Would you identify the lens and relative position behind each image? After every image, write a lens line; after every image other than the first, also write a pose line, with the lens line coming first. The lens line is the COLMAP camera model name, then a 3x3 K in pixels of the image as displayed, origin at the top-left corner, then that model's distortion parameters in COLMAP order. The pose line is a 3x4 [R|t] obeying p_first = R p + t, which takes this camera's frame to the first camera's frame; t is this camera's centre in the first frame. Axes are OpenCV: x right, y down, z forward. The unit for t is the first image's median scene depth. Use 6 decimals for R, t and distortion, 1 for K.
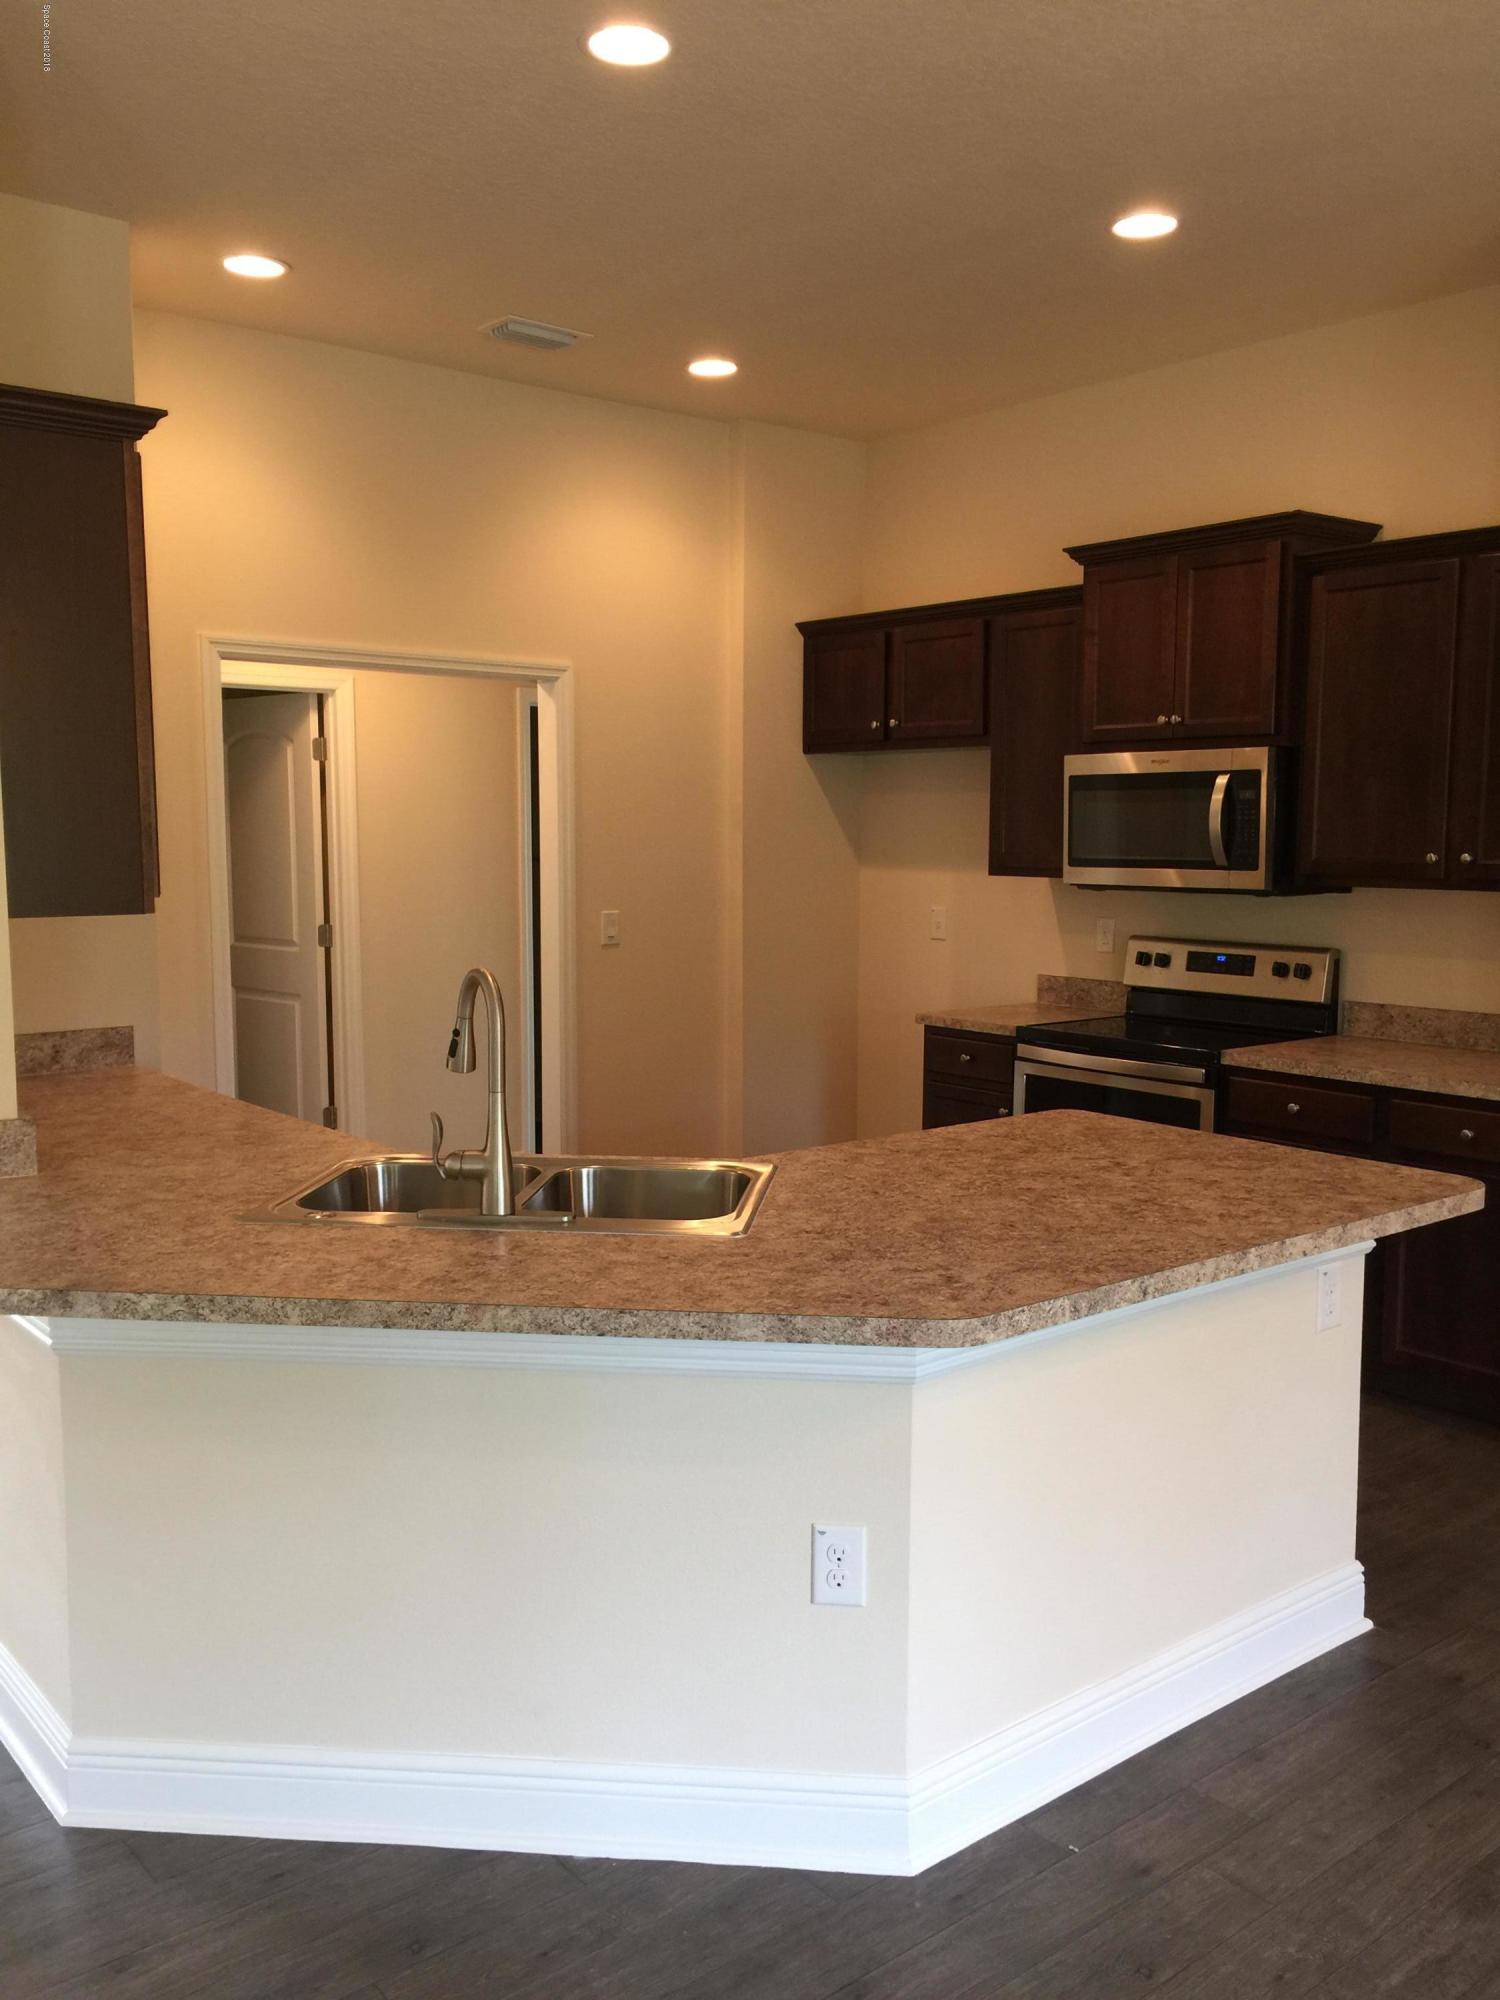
lens RADIAL K [[1694.5, 0, 751.1], [0, 1694.5, 1001.0], [0, 0, 1]] dist [-0.021775, -0.039420]
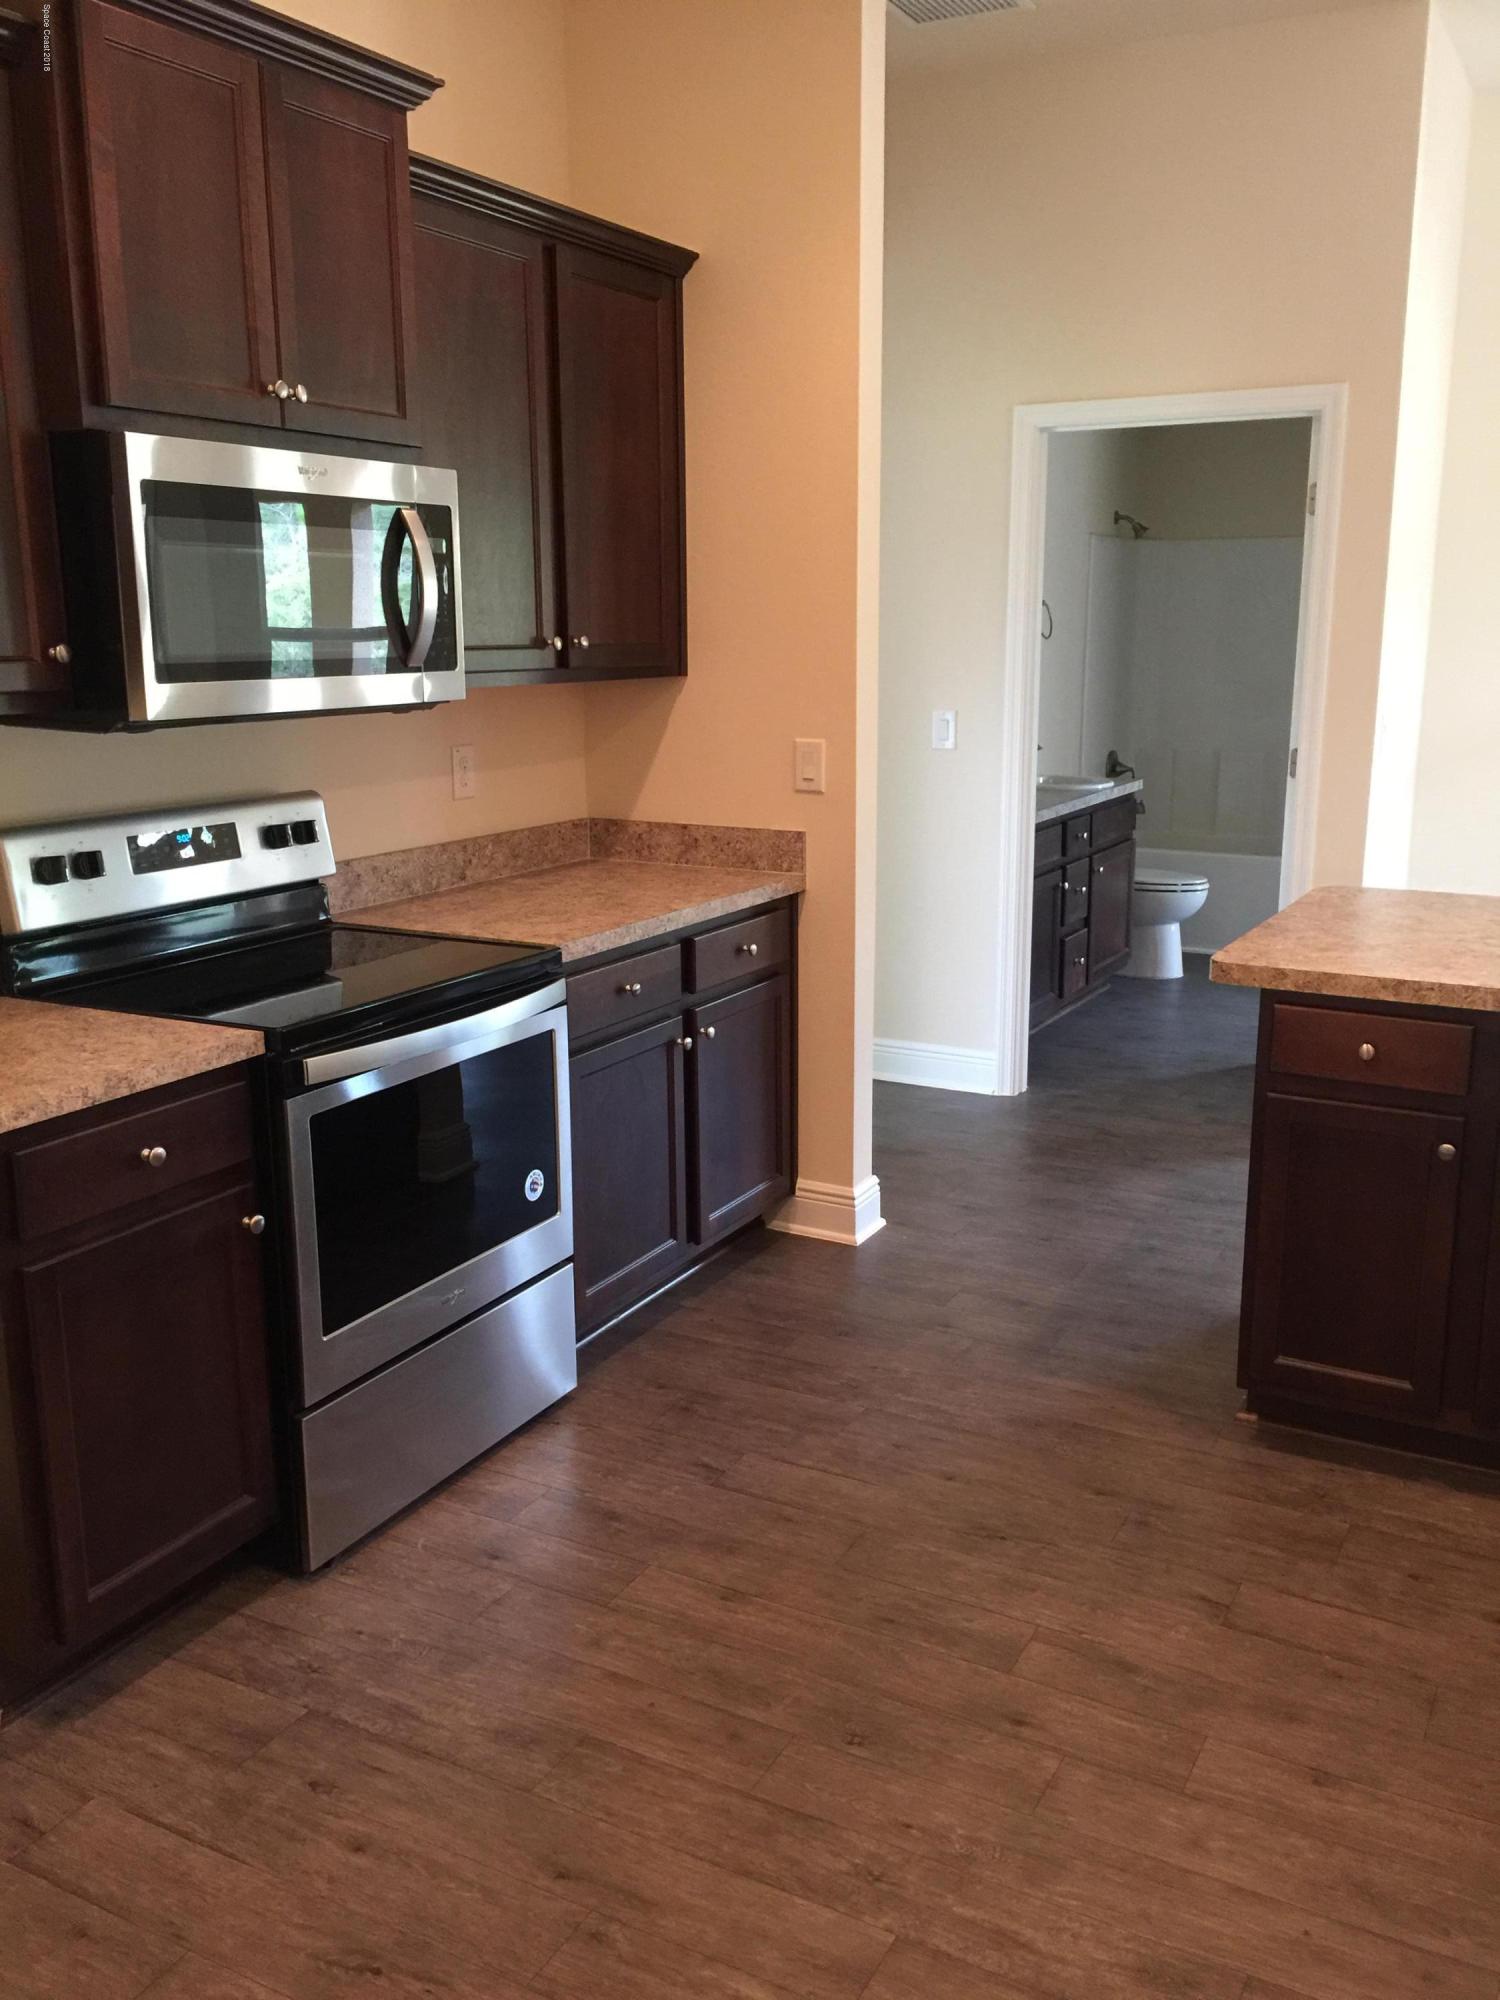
lens RADIAL K [[1694.5, 0, 751.1], [0, 1694.5, 1002.2], [0, 0, 1]] dist [-0.021775, -0.039420]
pose [[-0.382290, -0.202191, 0.901650, -0.317912], [0.093984, 0.962199, 0.255617, -0.100540], [-0.919250, 0.182460, -0.348836, 1.056554]]
